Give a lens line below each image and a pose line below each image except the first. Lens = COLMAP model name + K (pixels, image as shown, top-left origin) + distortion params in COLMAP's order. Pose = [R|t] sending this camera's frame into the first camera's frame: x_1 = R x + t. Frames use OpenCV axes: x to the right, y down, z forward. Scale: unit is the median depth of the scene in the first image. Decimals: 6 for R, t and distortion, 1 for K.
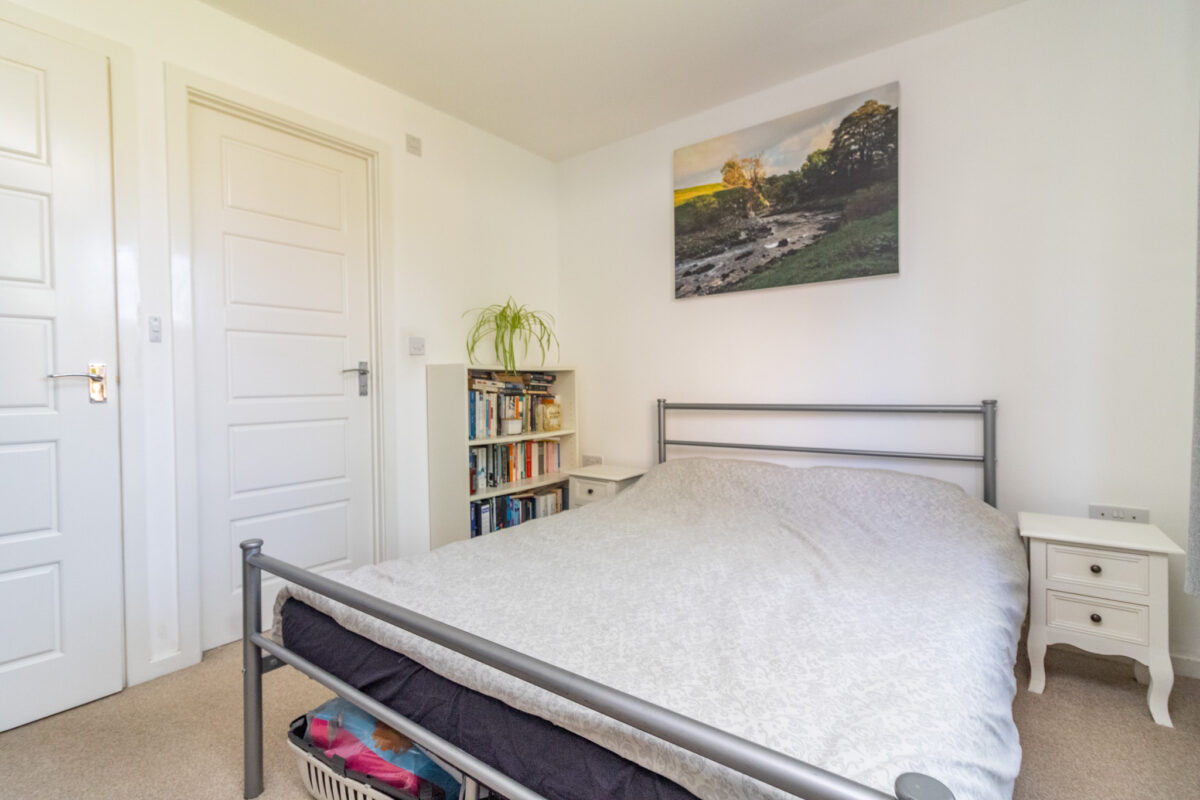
lens RADIAL K [[553.2, 0, 597.4], [0, 553.2, 394.2], [0, 0, 1]] dist [0.003139, 0.000018]
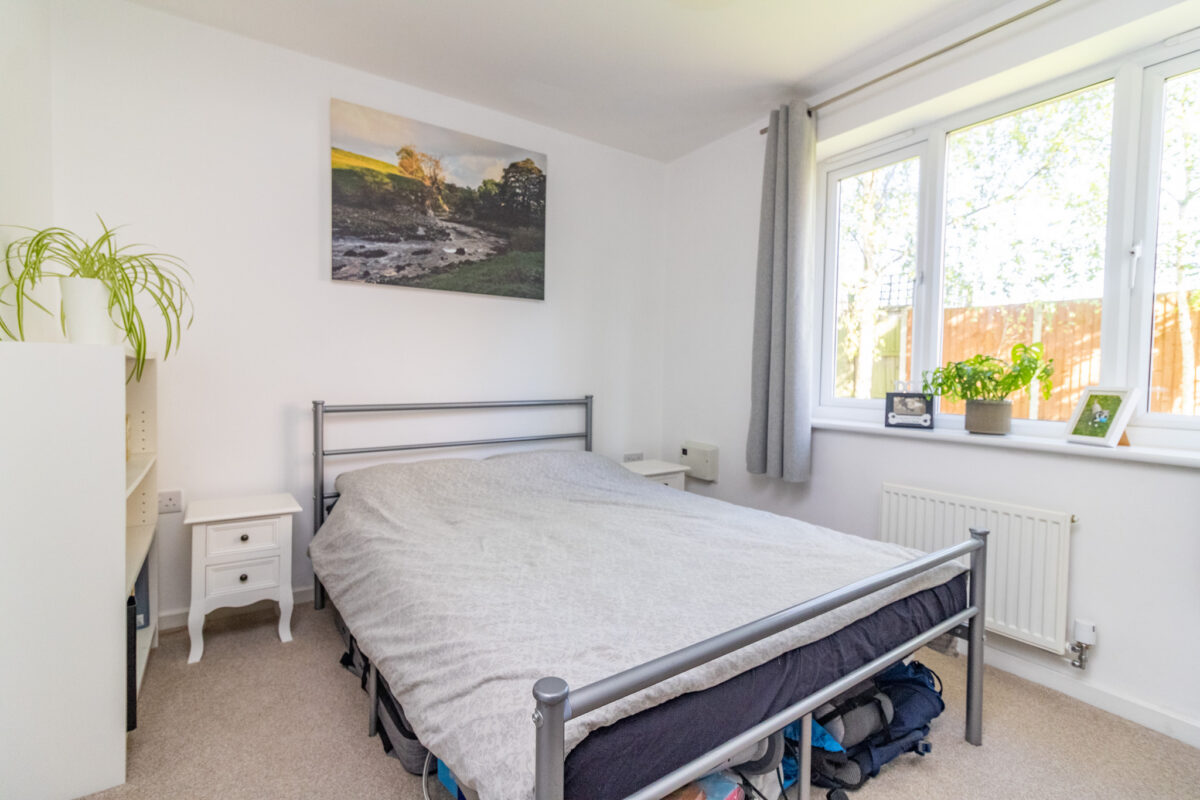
lens RADIAL K [[553.2, 0, 597.4], [0, 553.2, 394.2], [0, 0, 1]] dist [0.003139, 0.000018]
pose [[0.306934, -0.020348, 0.951513, -0.596787], [0.000313, 0.999774, 0.021279, -0.020544], [-0.951731, -0.006234, 0.306870, 0.415324]]
